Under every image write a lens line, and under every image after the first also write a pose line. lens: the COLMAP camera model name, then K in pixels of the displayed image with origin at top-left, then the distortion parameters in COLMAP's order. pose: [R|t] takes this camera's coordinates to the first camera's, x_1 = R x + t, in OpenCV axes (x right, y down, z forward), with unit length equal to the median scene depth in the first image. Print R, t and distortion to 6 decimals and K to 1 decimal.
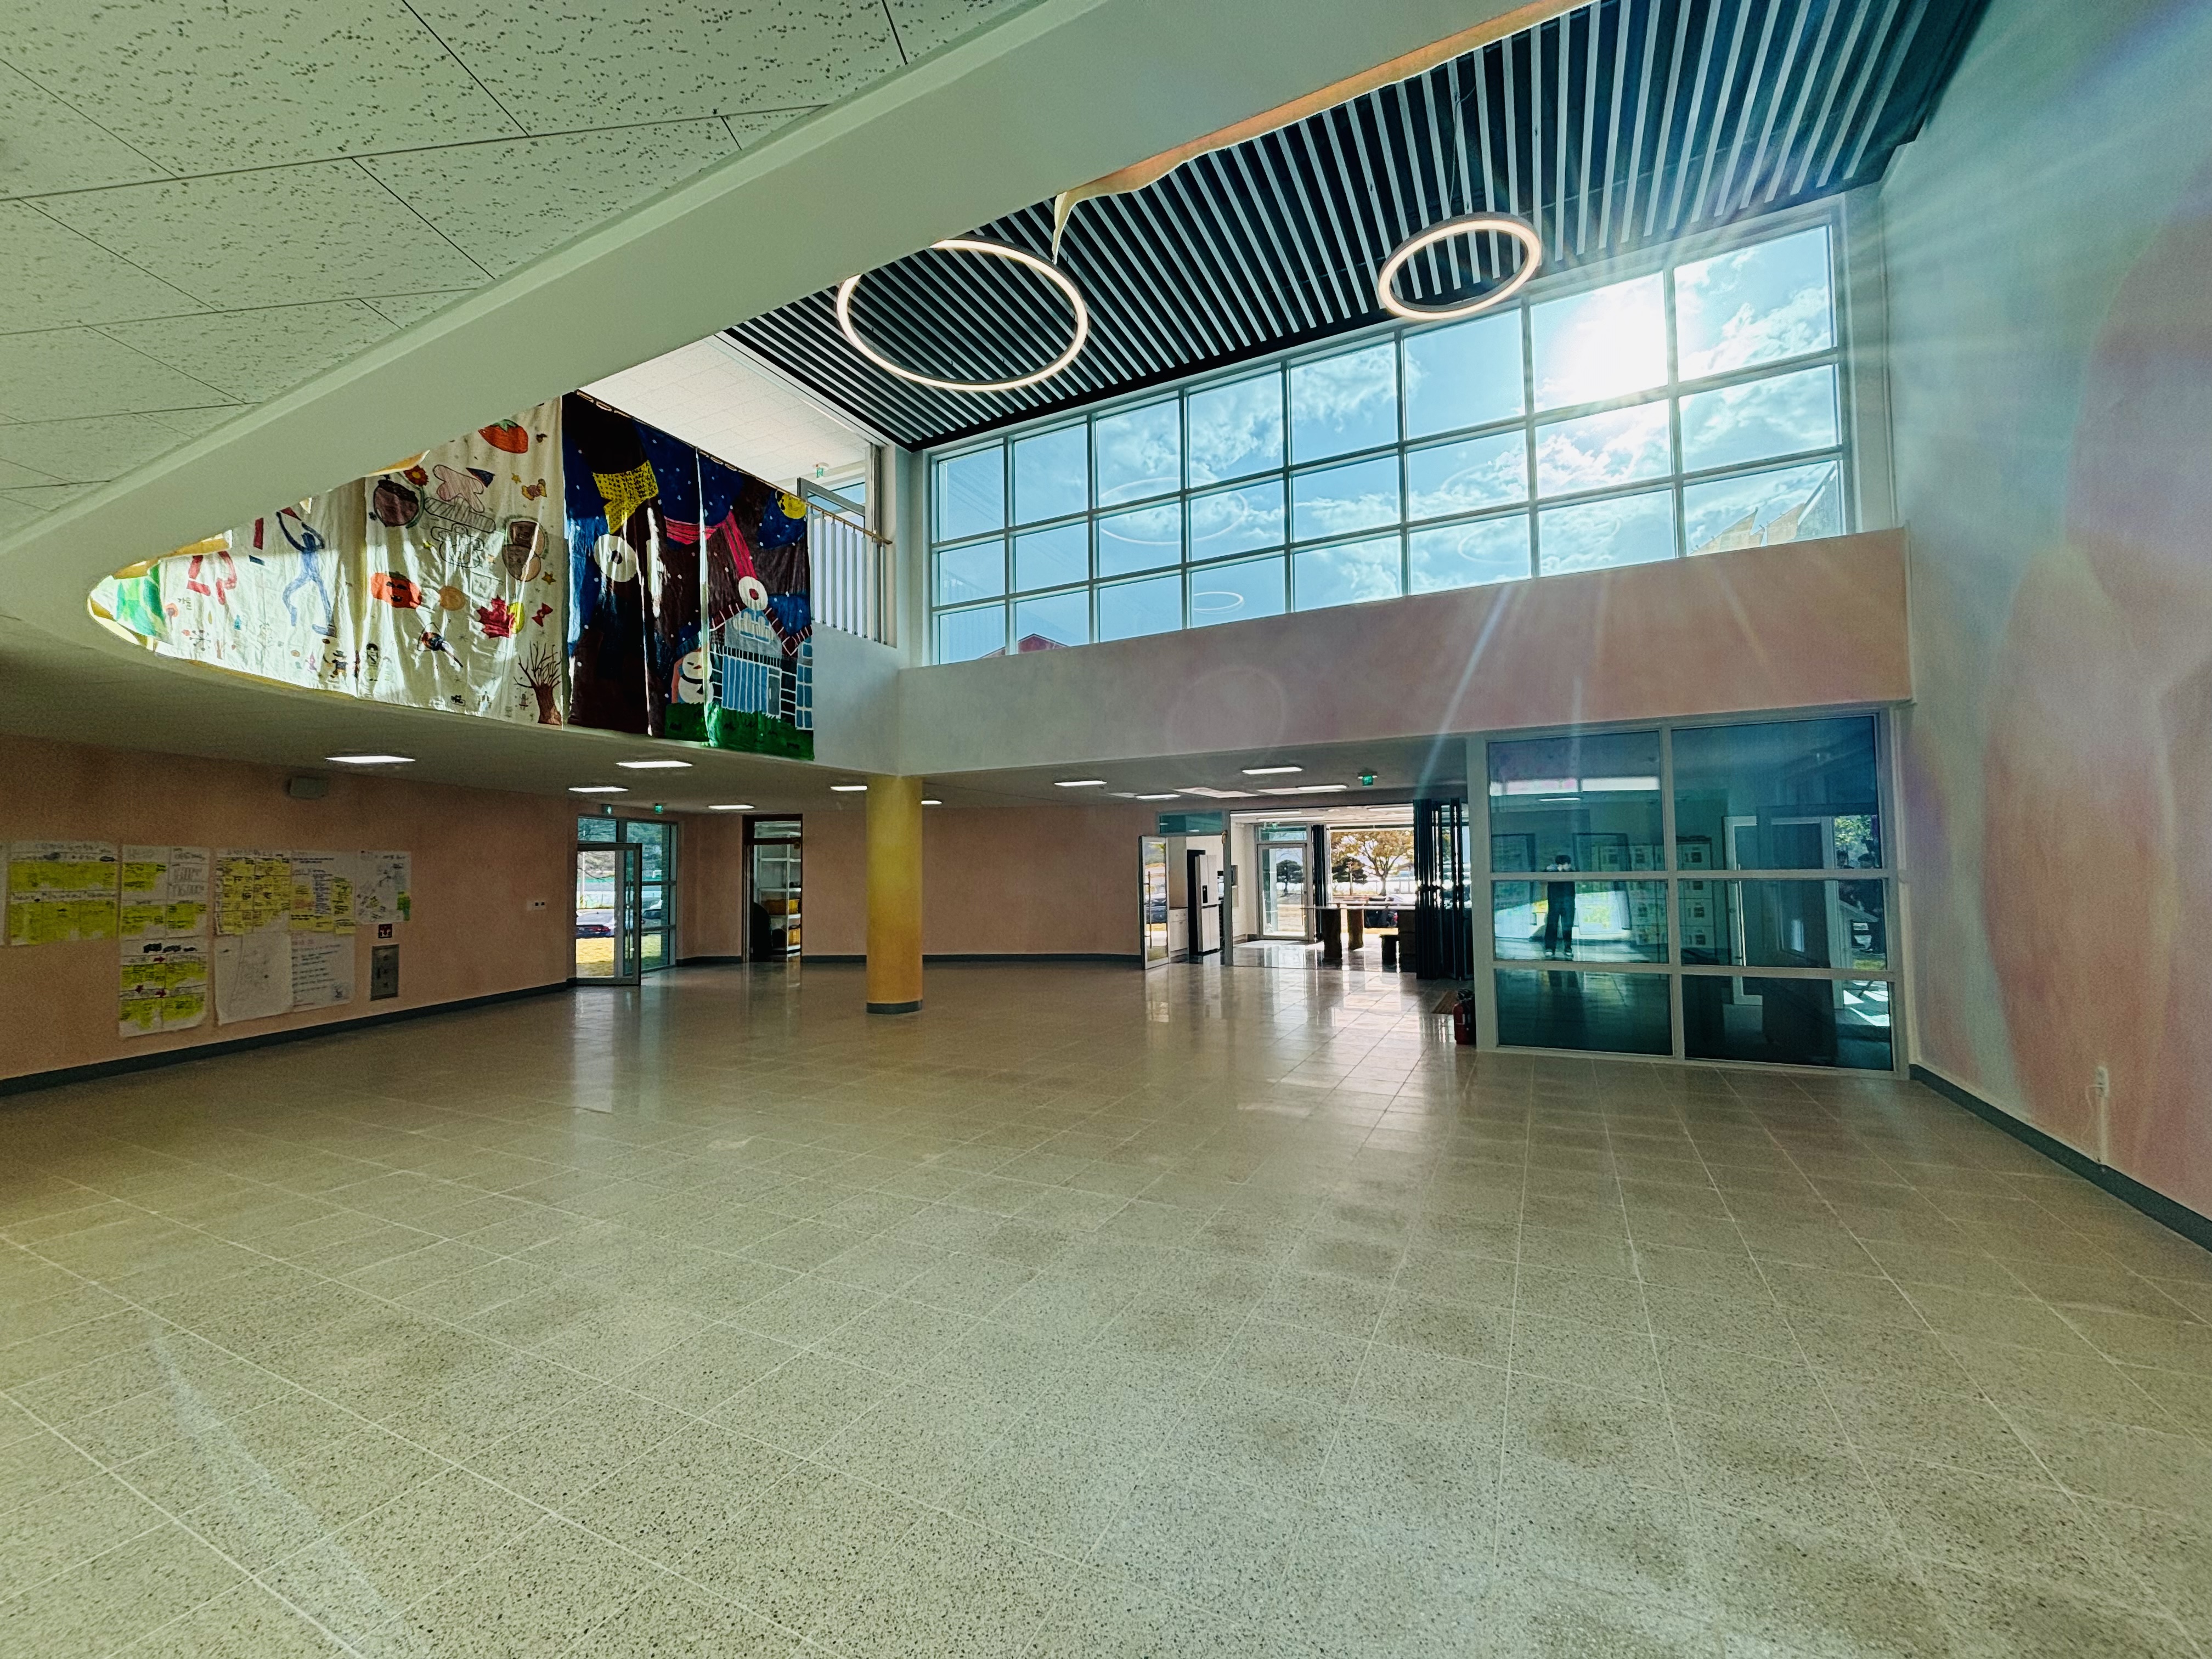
lens RADIAL K [[889.1, 0, 1106.0], [0, 889.1, 835.2], [0, 0, 1]] dist [-0.000114, -0.000017]
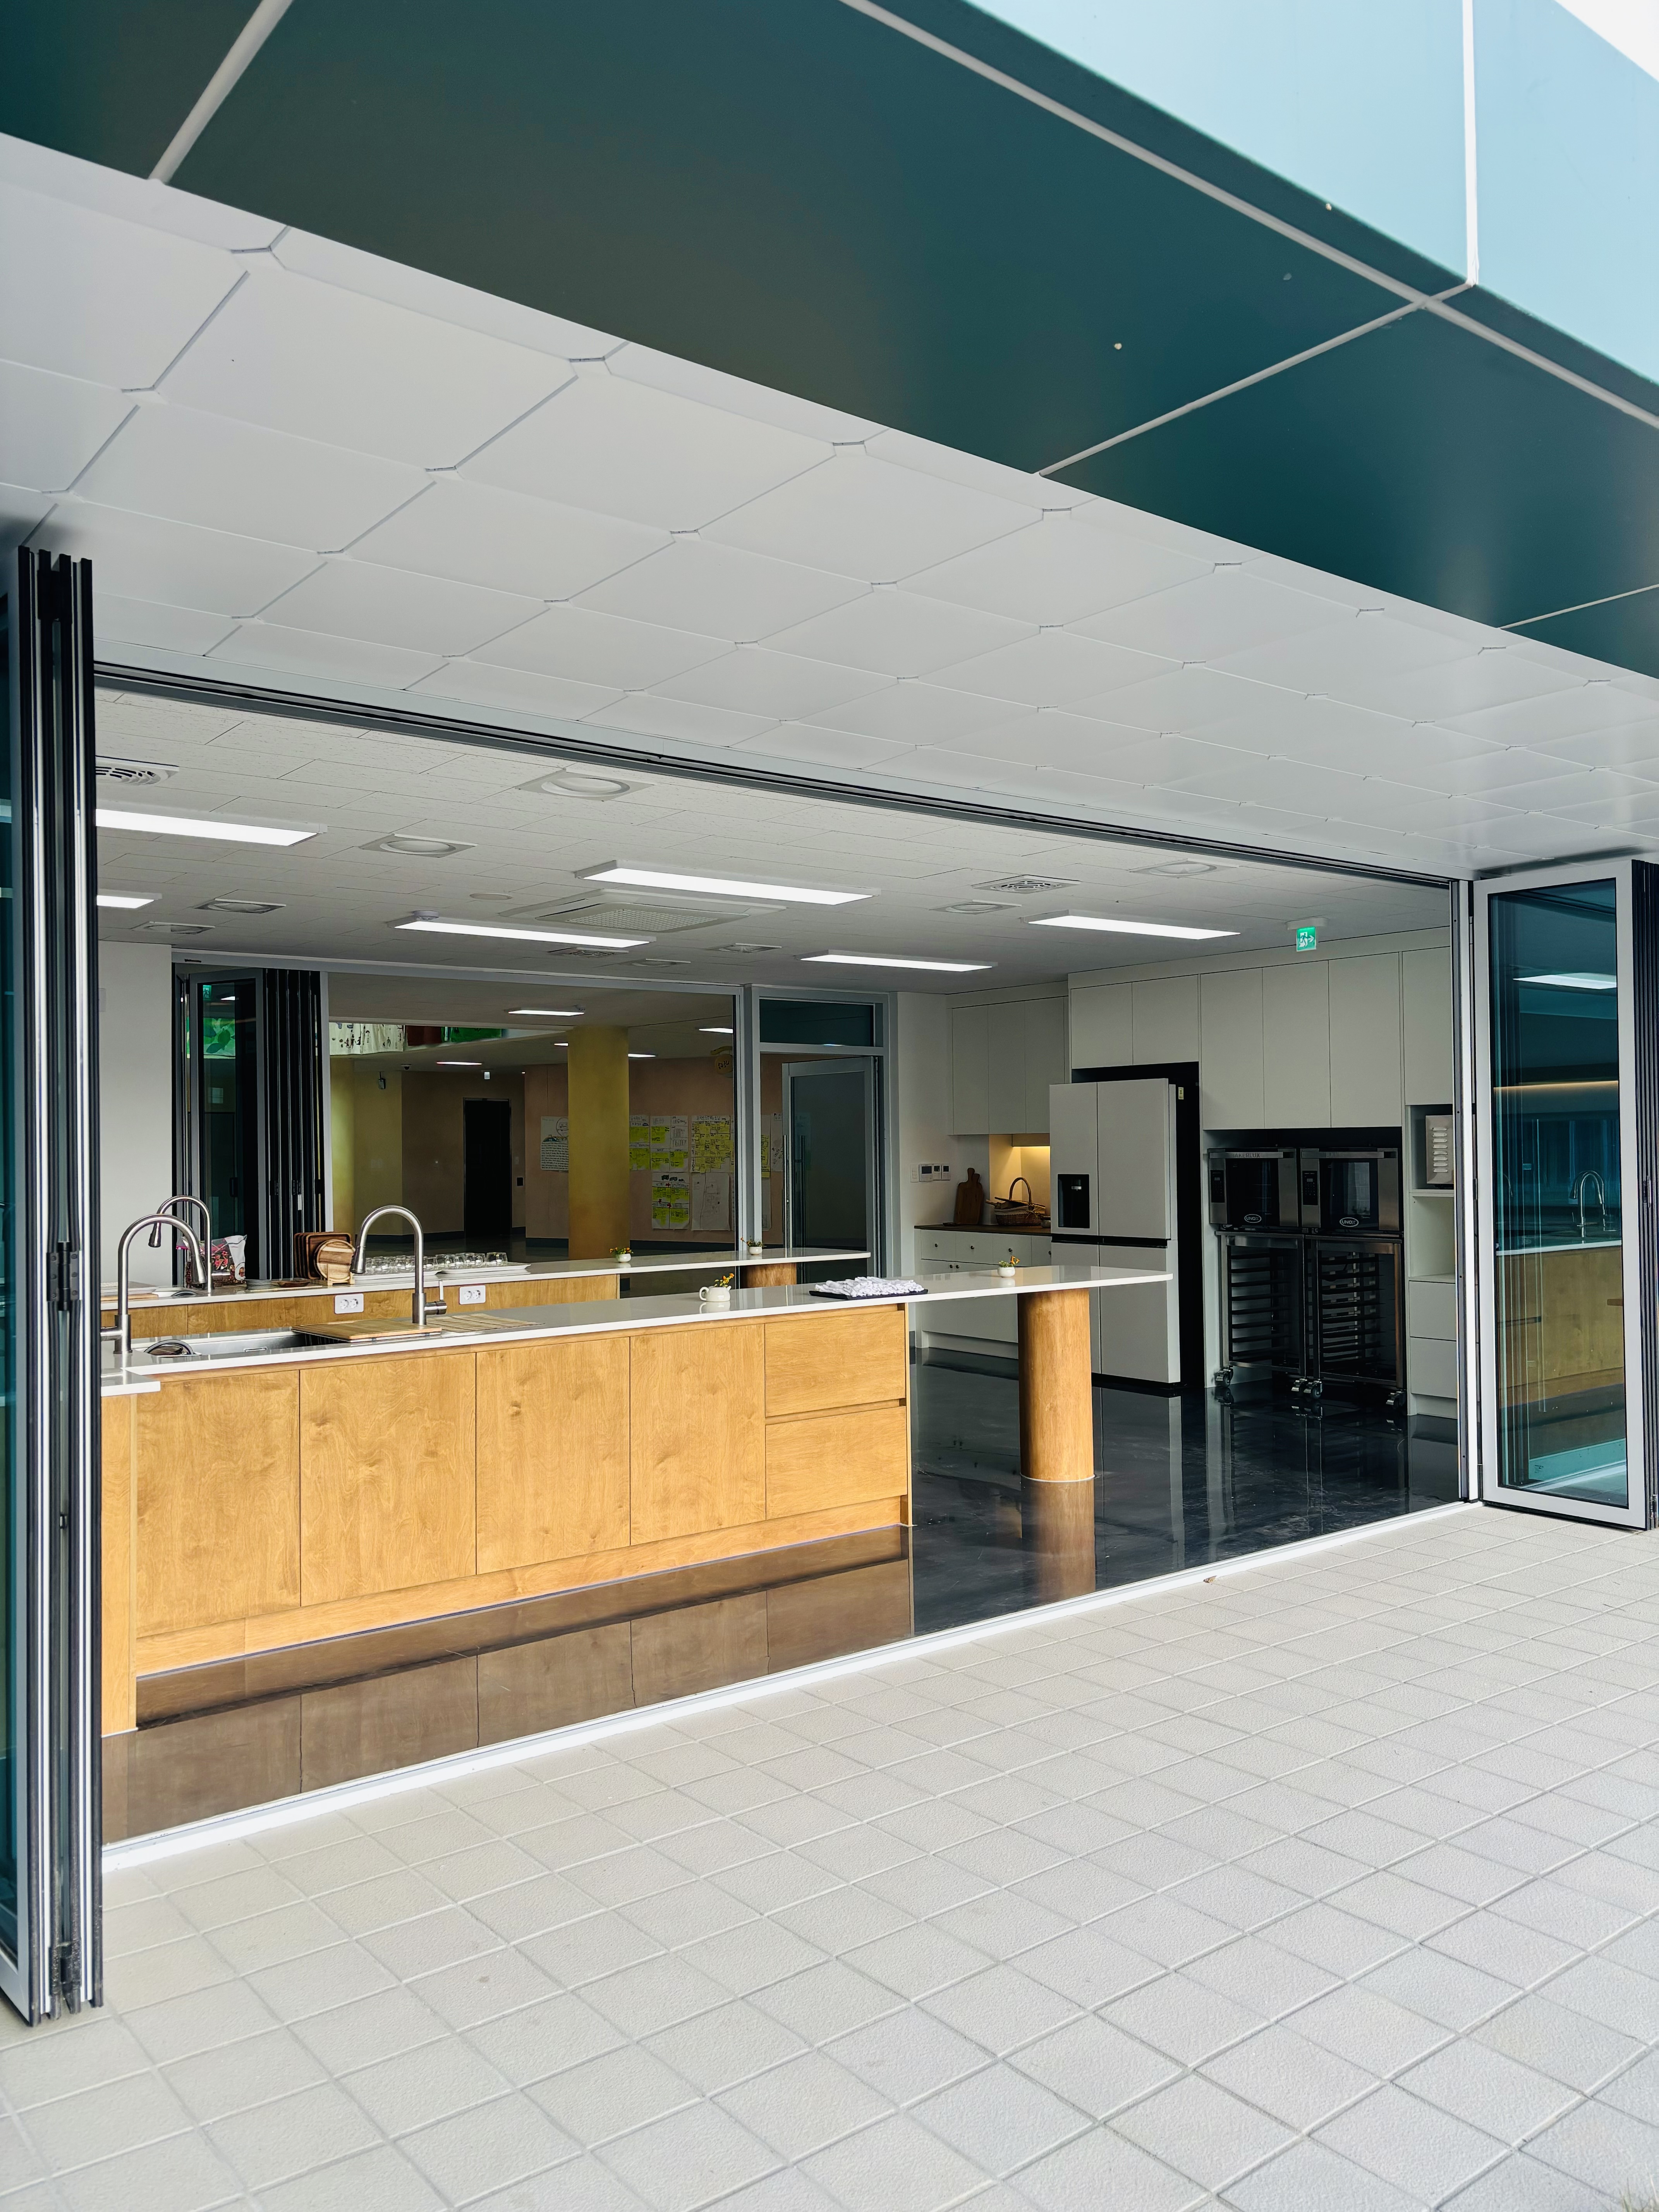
lens RADIAL K [[1663.0, 0, 829.9], [0, 1663.0, 1110.3], [0, 0, 1]] dist [0.000013, 0.000000]
pose [[-0.429230, 0.010474, -0.903135, 1.528015], [0.060189, 0.998042, -0.017031, 0.070096], [0.901188, -0.061669, -0.429020, 2.496779]]
